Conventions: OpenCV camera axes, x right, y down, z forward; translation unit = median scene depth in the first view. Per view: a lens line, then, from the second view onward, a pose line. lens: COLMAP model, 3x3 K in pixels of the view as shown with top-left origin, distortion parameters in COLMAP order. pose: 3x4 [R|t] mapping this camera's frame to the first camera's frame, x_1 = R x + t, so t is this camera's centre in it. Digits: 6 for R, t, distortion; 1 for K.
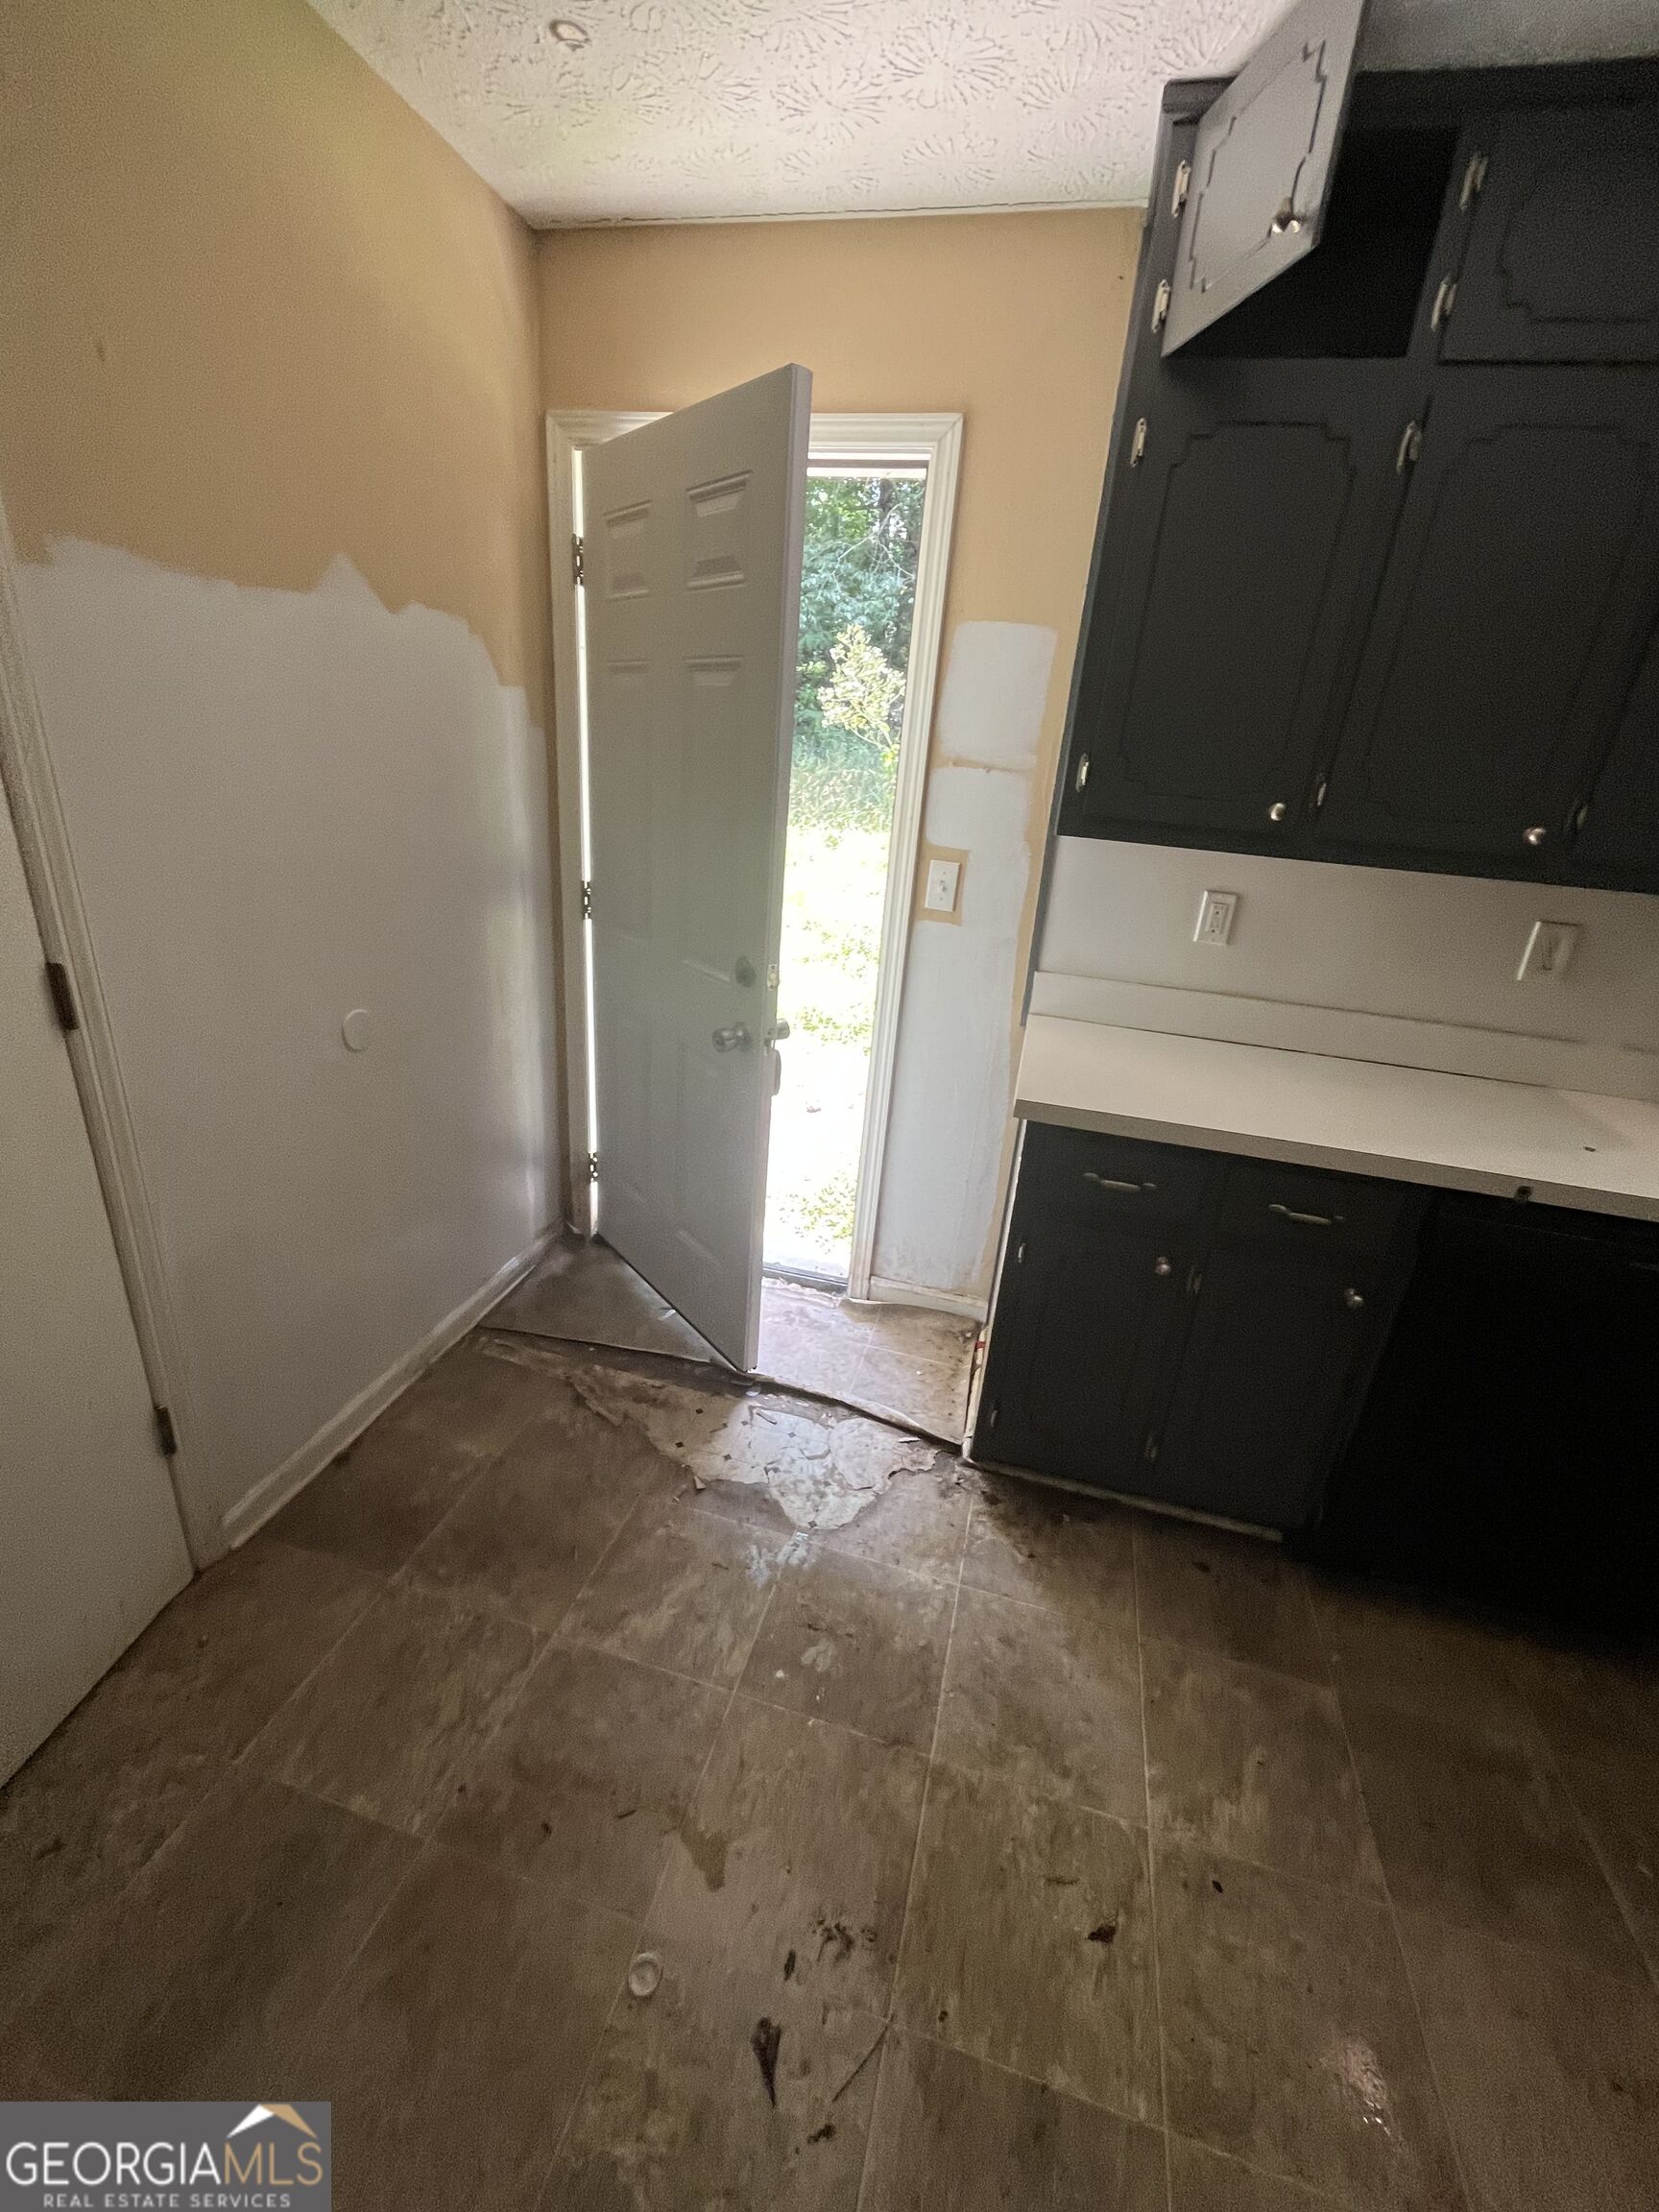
lens RADIAL K [[888.0, 0, 818.2], [0, 888.0, 1098.5], [0, 0, 1]] dist [-0.003236, -0.000147]
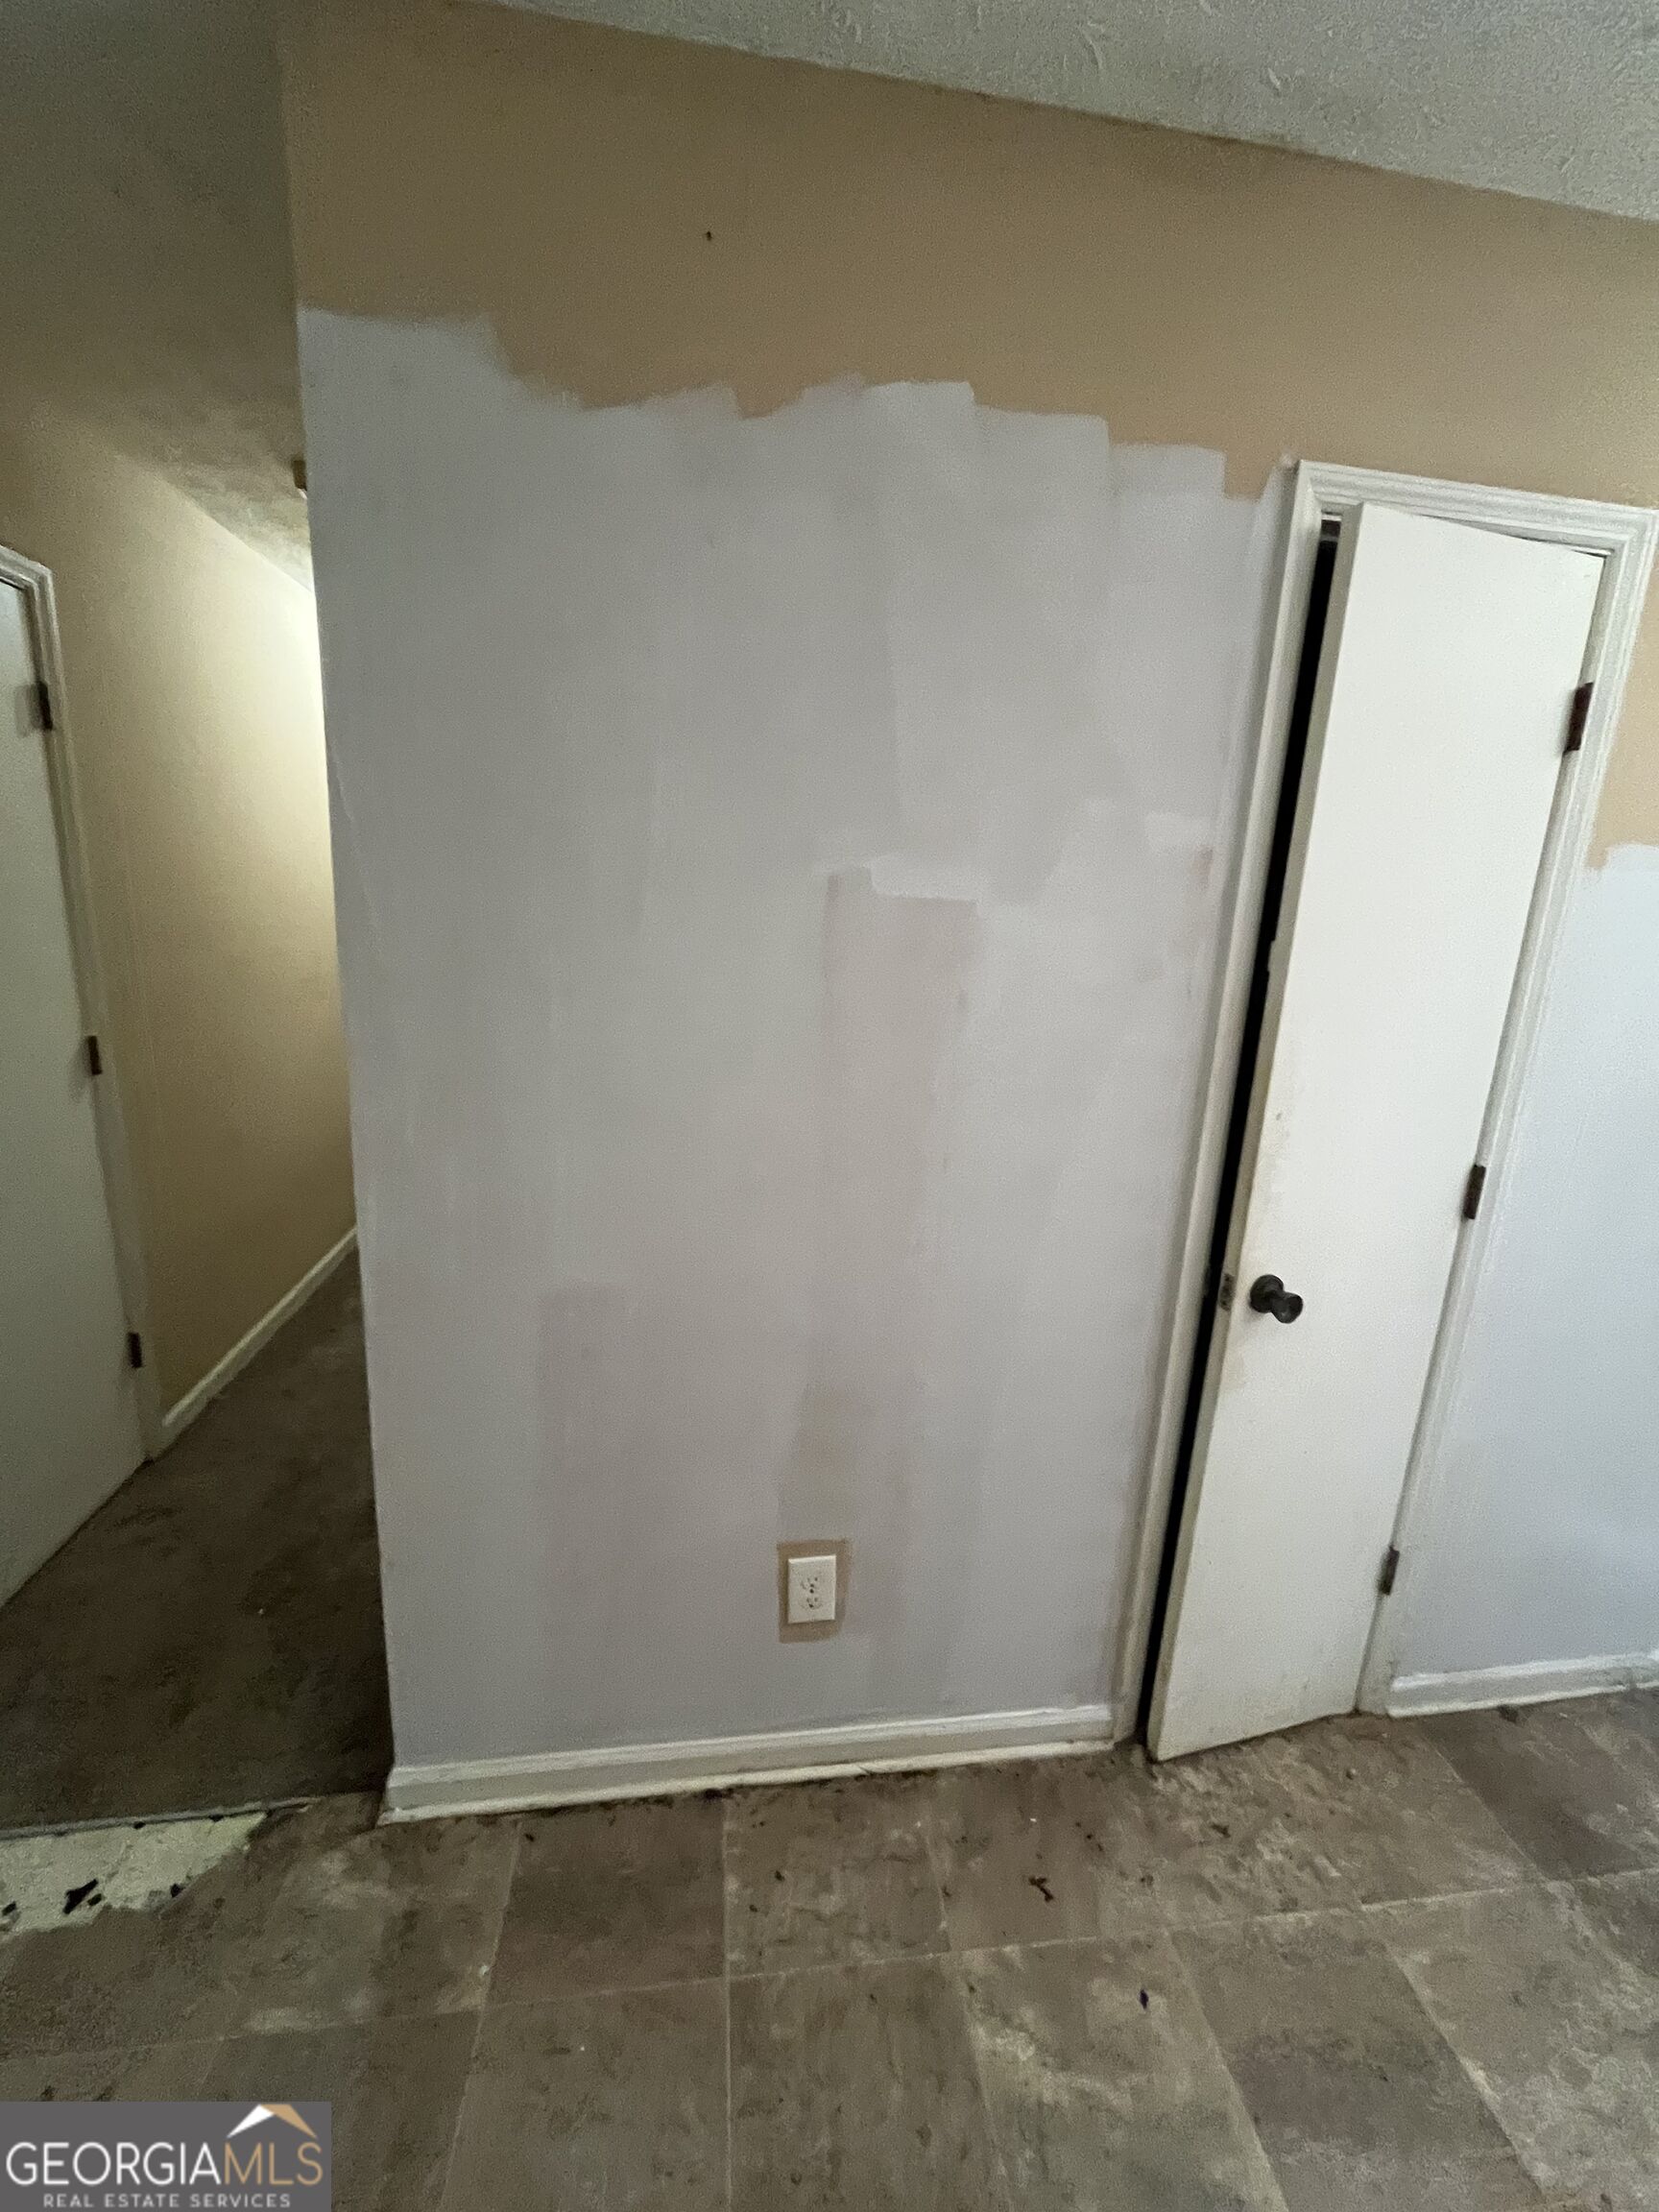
lens RADIAL K [[888.0, 0, 812.1], [0, 888.0, 1103.0], [0, 0, 1]] dist [-0.003236, -0.000147]
pose [[0.398582, 0.151778, -0.904487, -0.085812], [-0.352213, 0.935918, 0.001842, 0.062562], [0.846805, 0.317838, 0.426498, -0.236927]]
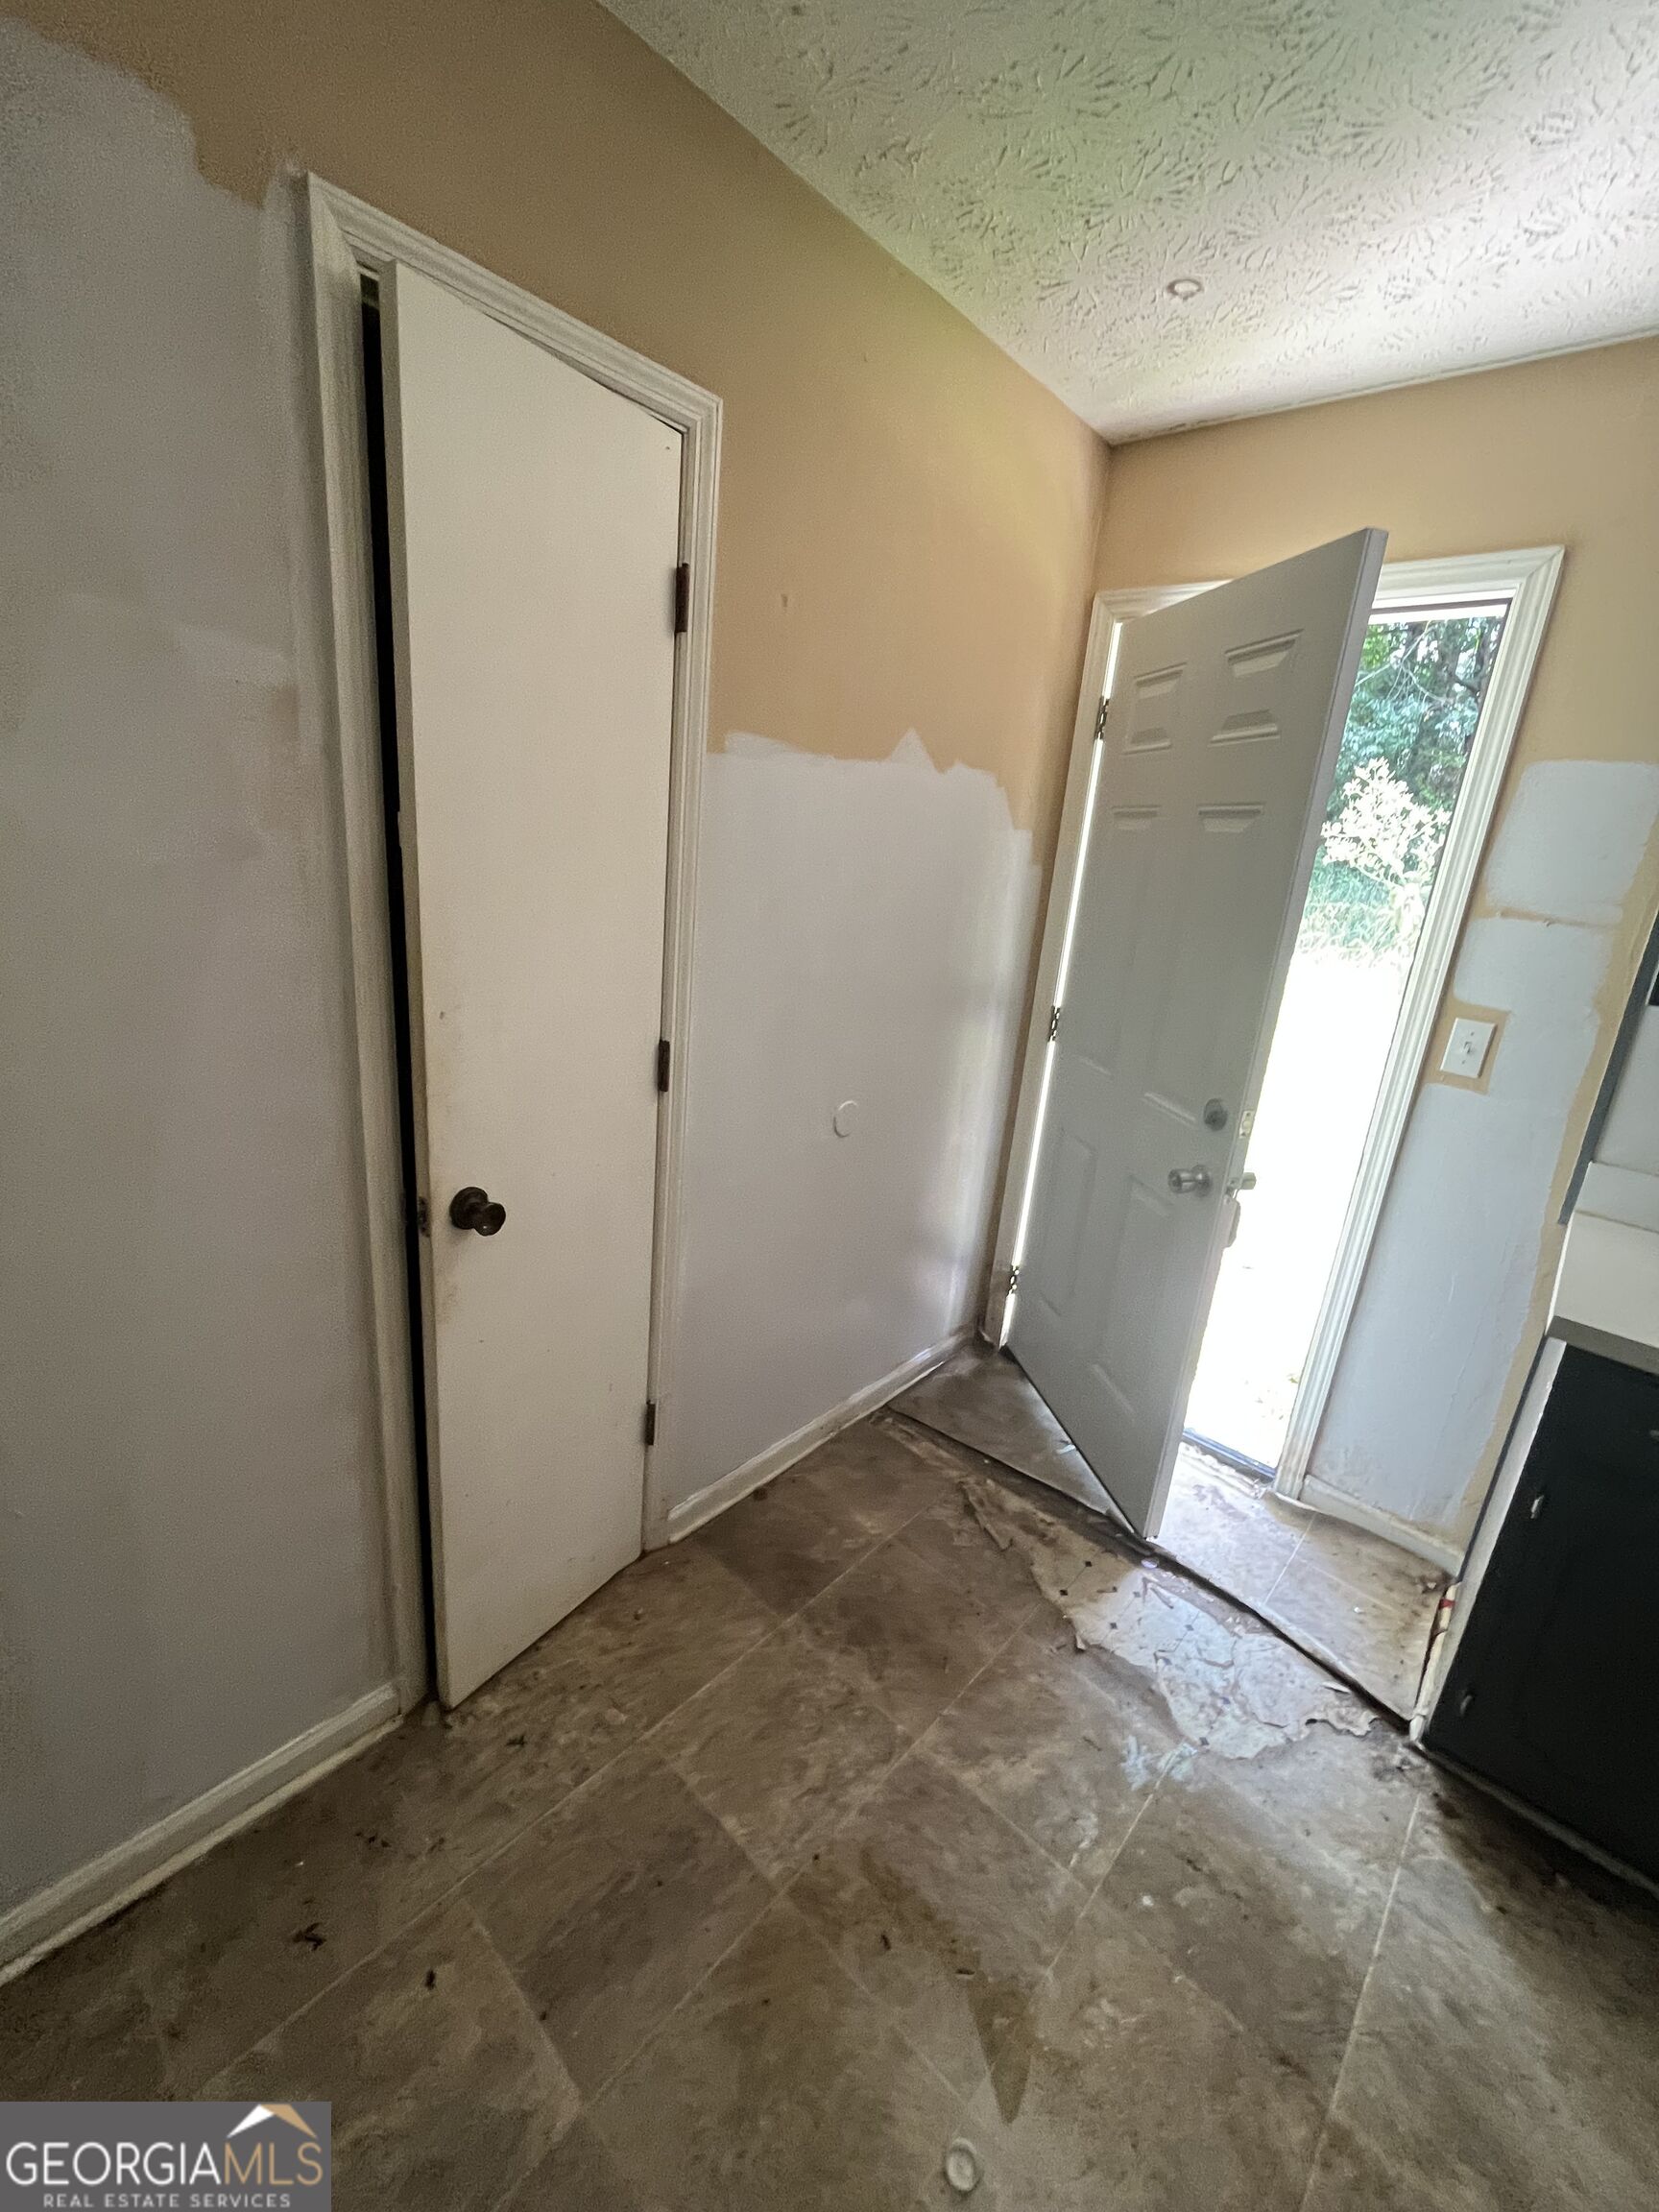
lens RADIAL K [[888.0, 0, 822.6], [0, 888.0, 1097.4], [0, 0, 1]] dist [-0.003236, -0.000147]
pose [[0.891308, 0.132224, -0.433690, -0.051109], [-0.184965, 0.979356, -0.081549, -0.004343], [0.413954, 0.152902, 0.897365, -0.045557]]
